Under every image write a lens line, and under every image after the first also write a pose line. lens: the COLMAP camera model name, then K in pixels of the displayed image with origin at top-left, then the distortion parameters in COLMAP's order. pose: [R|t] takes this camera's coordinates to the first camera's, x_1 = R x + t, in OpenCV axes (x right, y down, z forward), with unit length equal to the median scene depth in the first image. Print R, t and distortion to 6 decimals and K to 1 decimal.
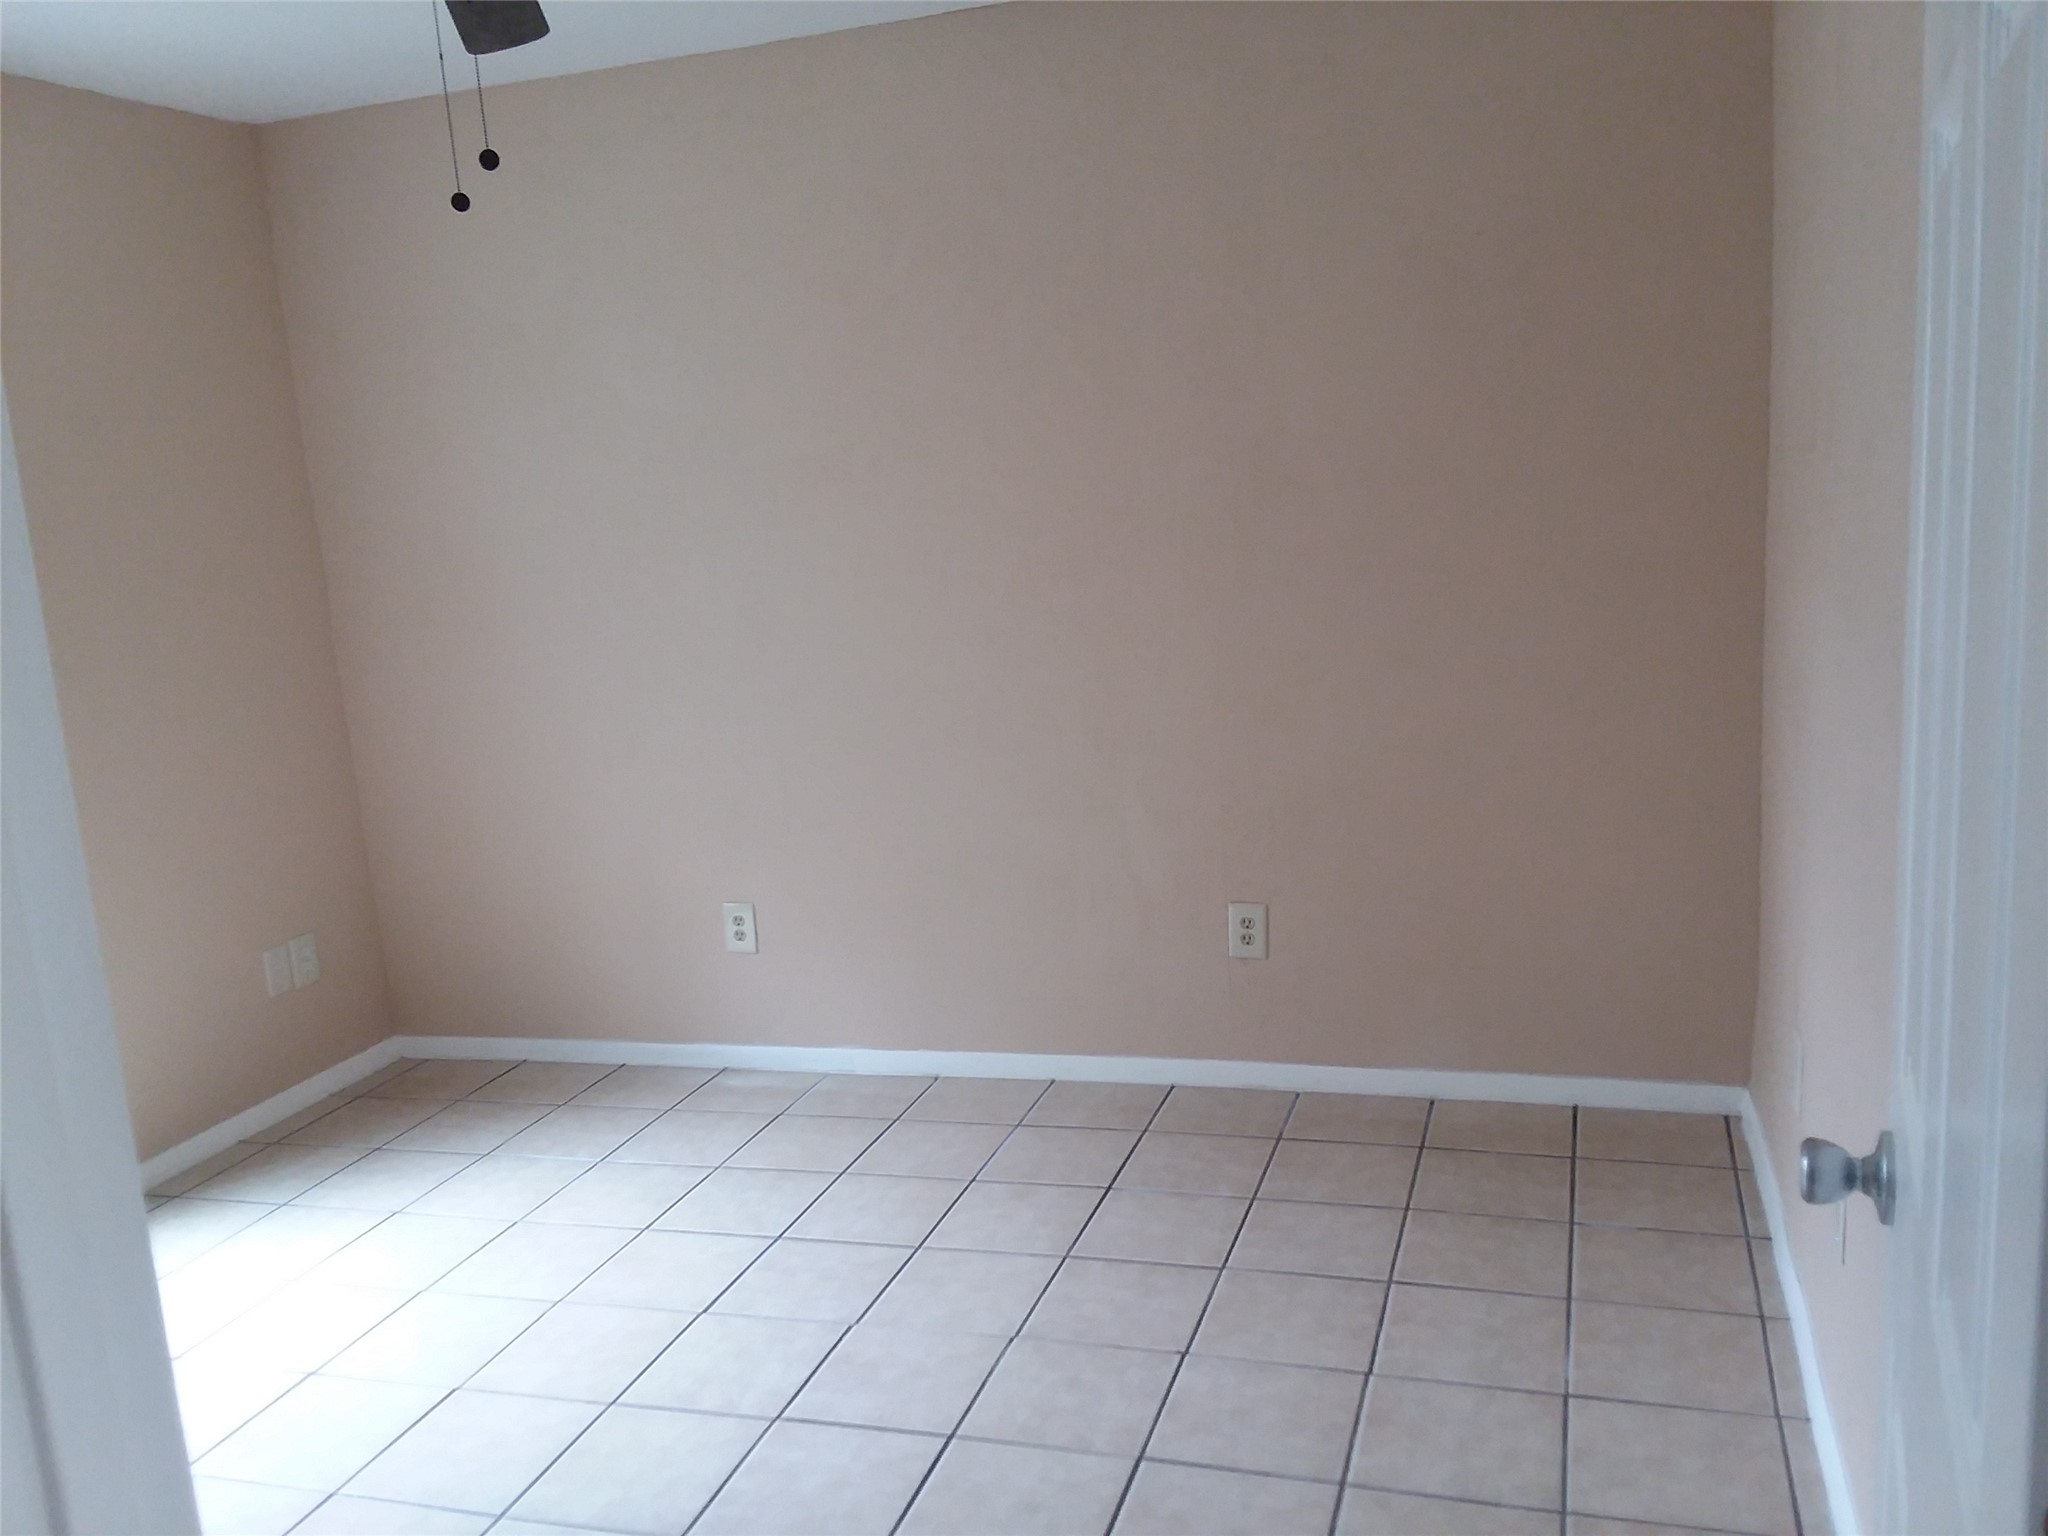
lens RADIAL K [[1645.7, 0, 1023.1], [0, 1645.7, 777.7], [0, 0, 1]] dist [0.081706, -0.072294]
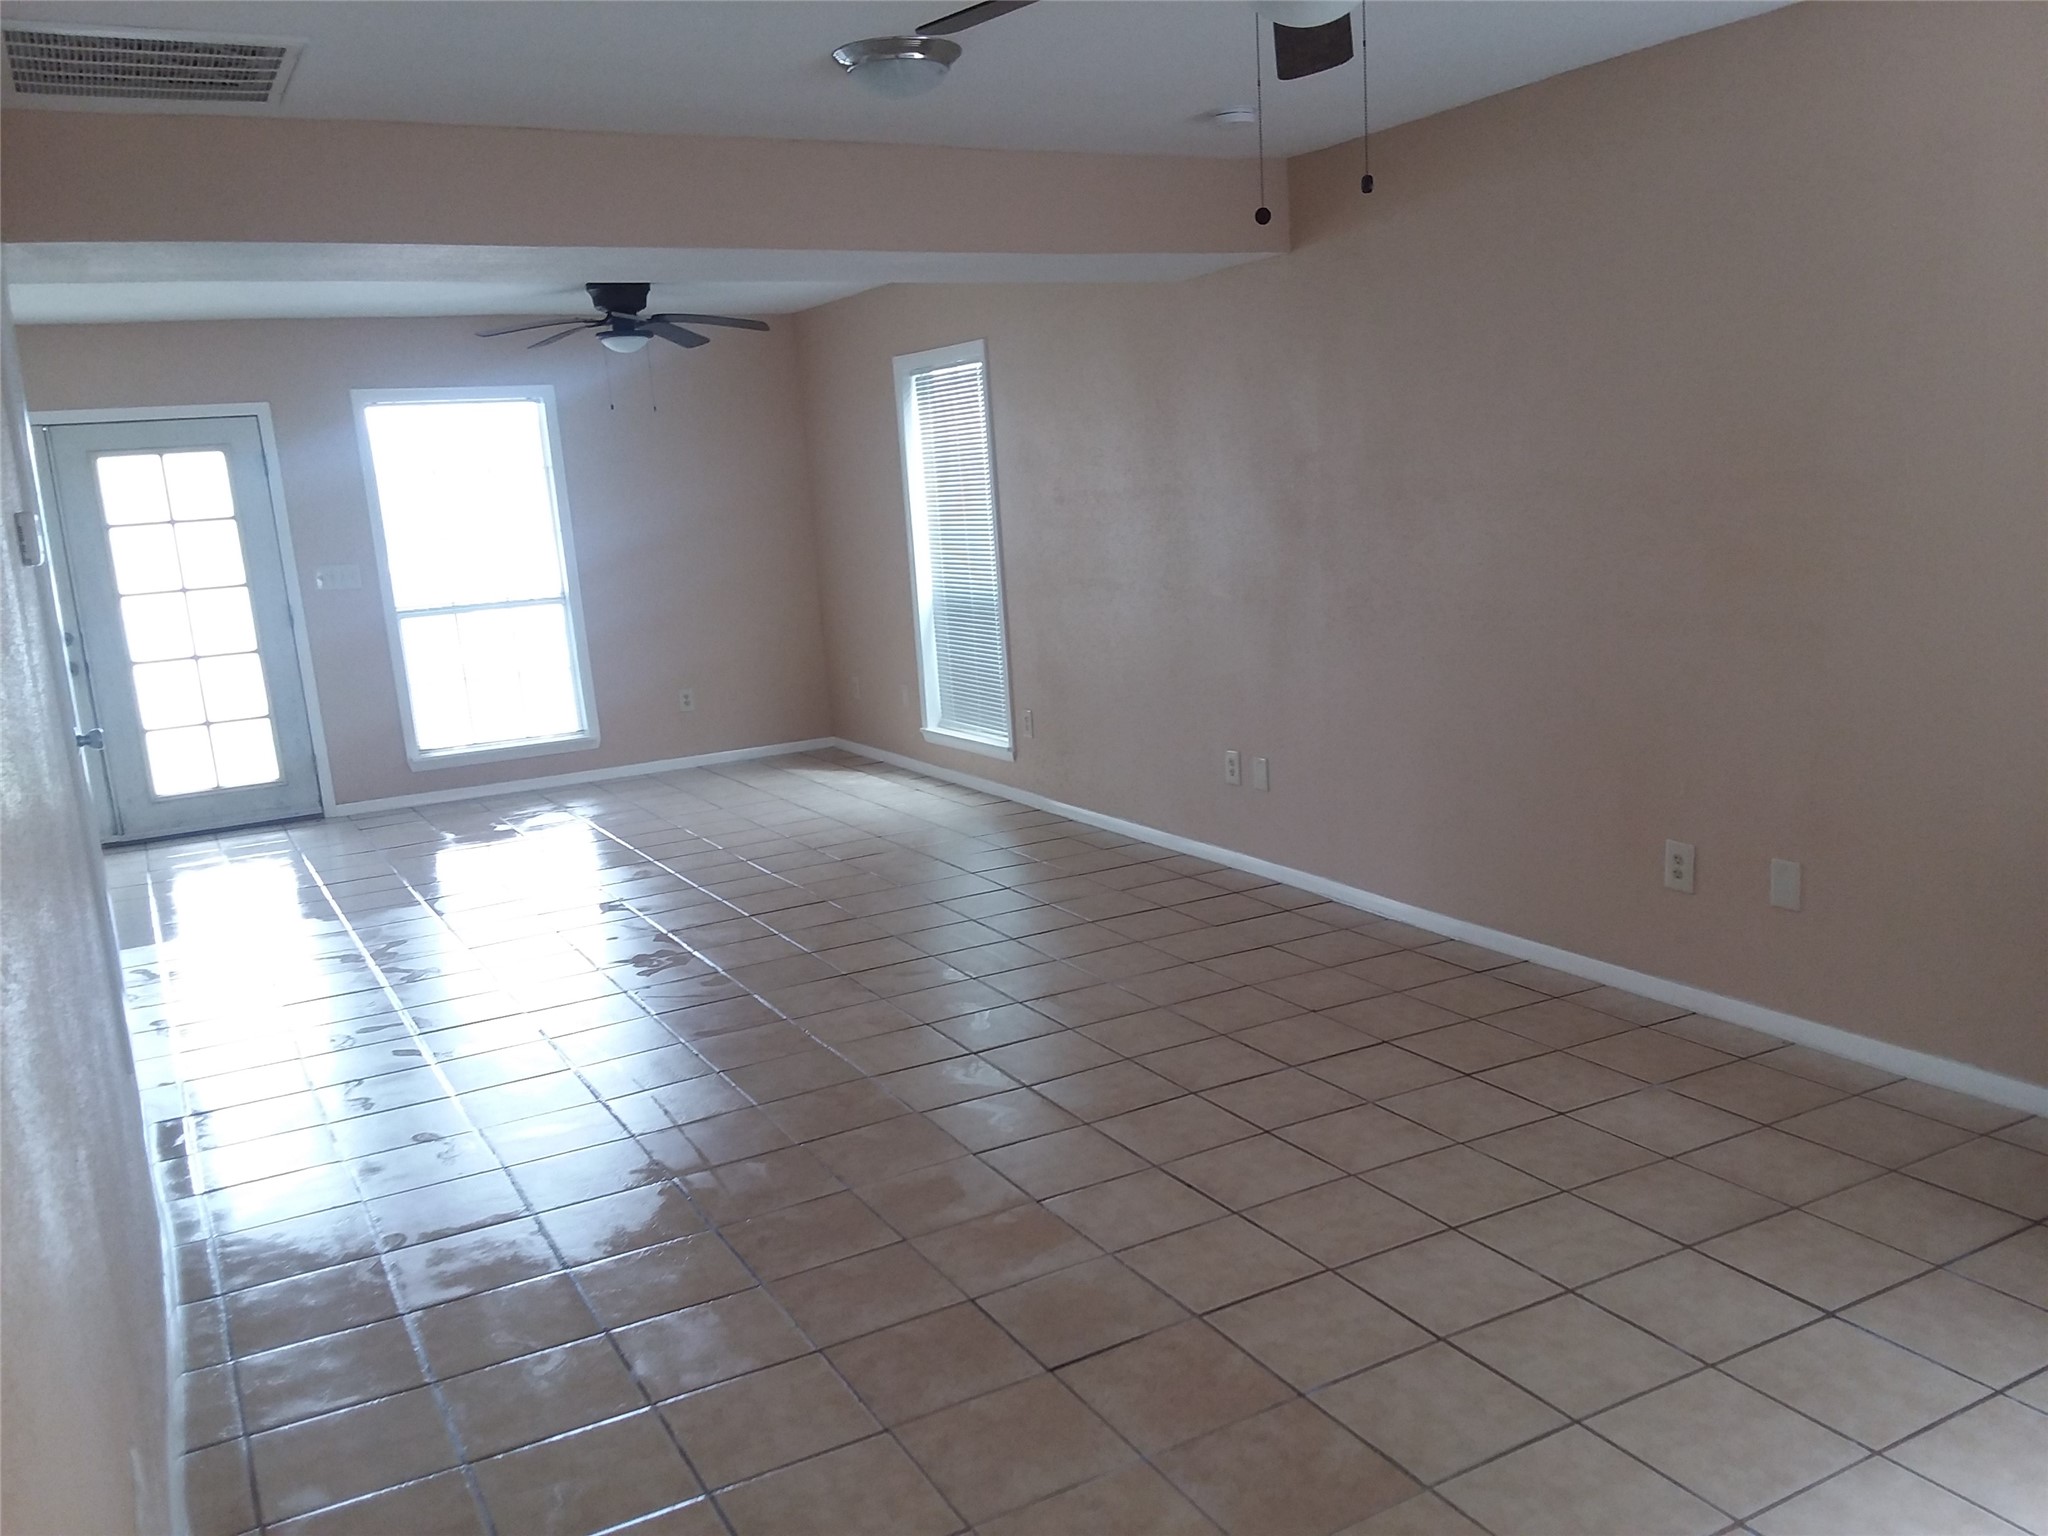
lens RADIAL K [[1645.7, 0, 1033.9], [0, 1645.7, 767.1], [0, 0, 1]] dist [0.081706, -0.072294]
pose [[0.740020, 0.171016, -0.650480, 0.440653], [-0.149326, 0.984772, 0.089023, -0.008360], [0.655799, 0.031255, 0.754288, -0.133876]]
